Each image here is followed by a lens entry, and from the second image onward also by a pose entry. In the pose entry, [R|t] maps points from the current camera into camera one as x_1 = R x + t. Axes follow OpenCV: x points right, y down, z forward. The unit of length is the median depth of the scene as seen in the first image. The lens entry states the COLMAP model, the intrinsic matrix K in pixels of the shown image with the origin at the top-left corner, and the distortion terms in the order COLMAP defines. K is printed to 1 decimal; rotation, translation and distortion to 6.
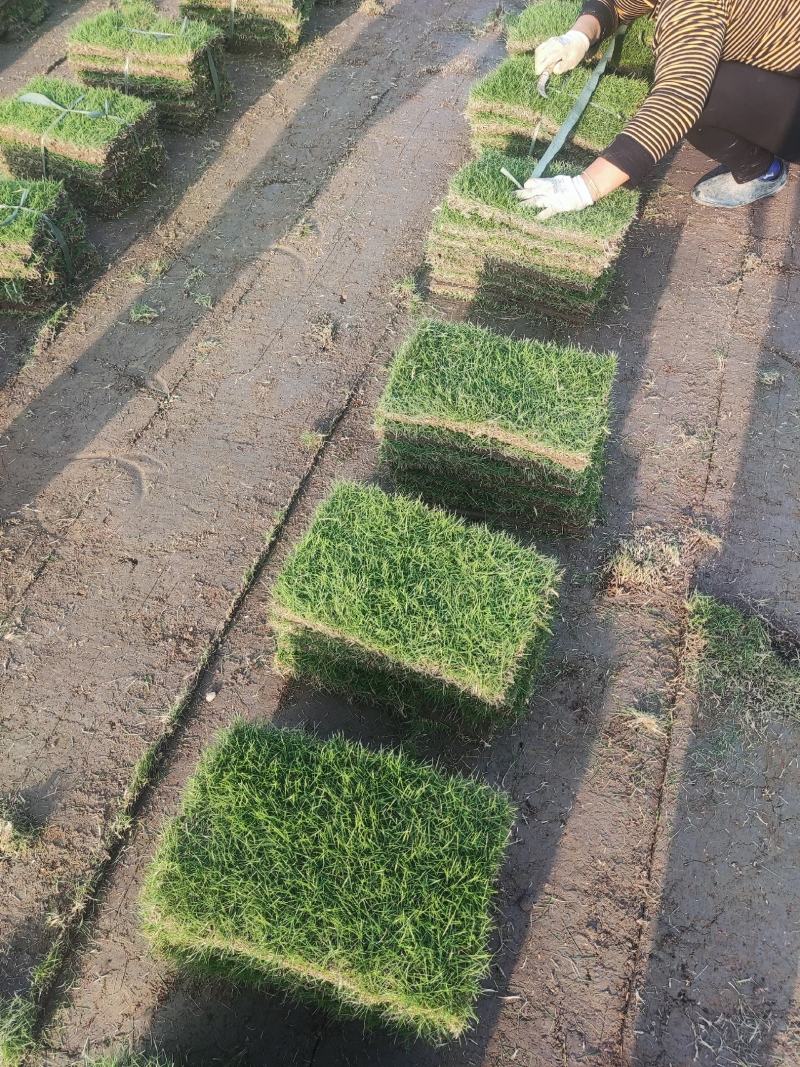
lens RADIAL K [[810.7, 0, 405.7], [0, 810.7, 534.3], [0, 0, 1]] dist [0.082794, -0.157783]
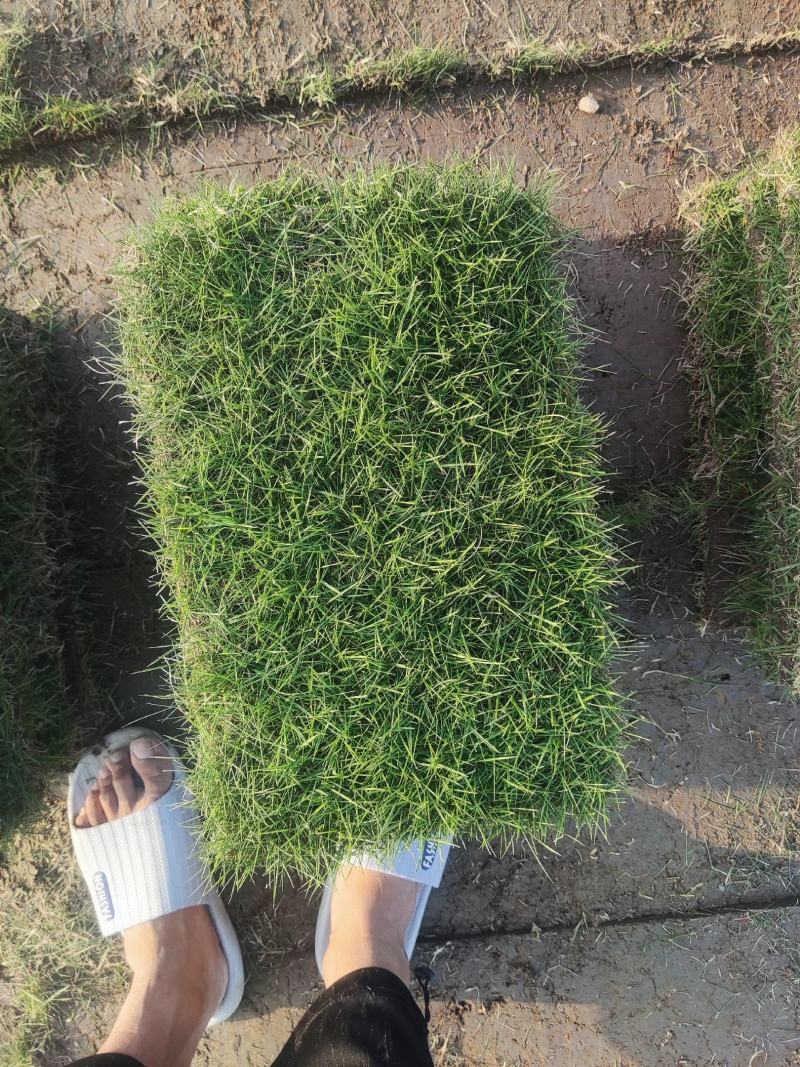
lens RADIAL K [[810.7, 0, 405.7], [0, 810.7, 534.3], [0, 0, 1]] dist [0.082794, -0.157783]
pose [[0.417654, 0.903940, 0.091968, -0.117162], [-0.762579, 0.293698, 0.576381, 0.089801], [0.494003, -0.310861, 0.811989, 0.574483]]
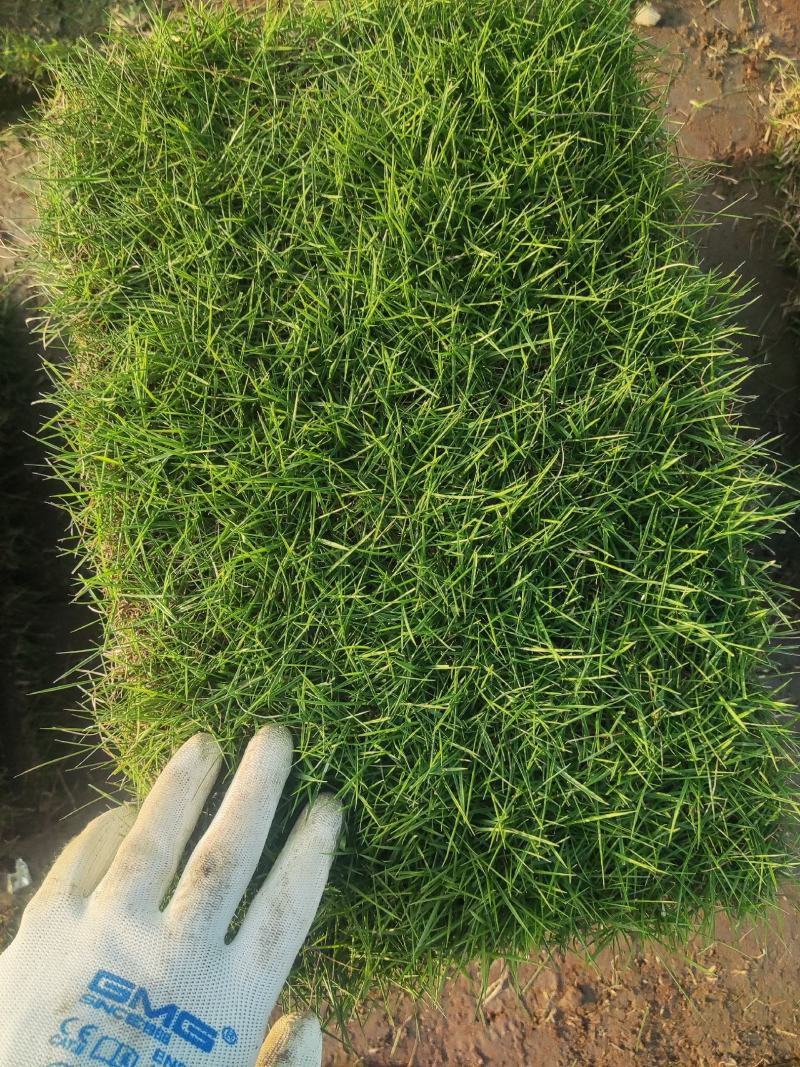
lens RADIAL K [[817.5, 0, 414.9], [0, 817.5, 514.9], [0, 0, 1]] dist [0.051975, -0.083822]
pose [[0.438874, 0.897635, -0.040499, -0.050757], [-0.742205, 0.387549, 0.546752, 0.203466], [0.506479, -0.209897, 0.836314, 0.683029]]
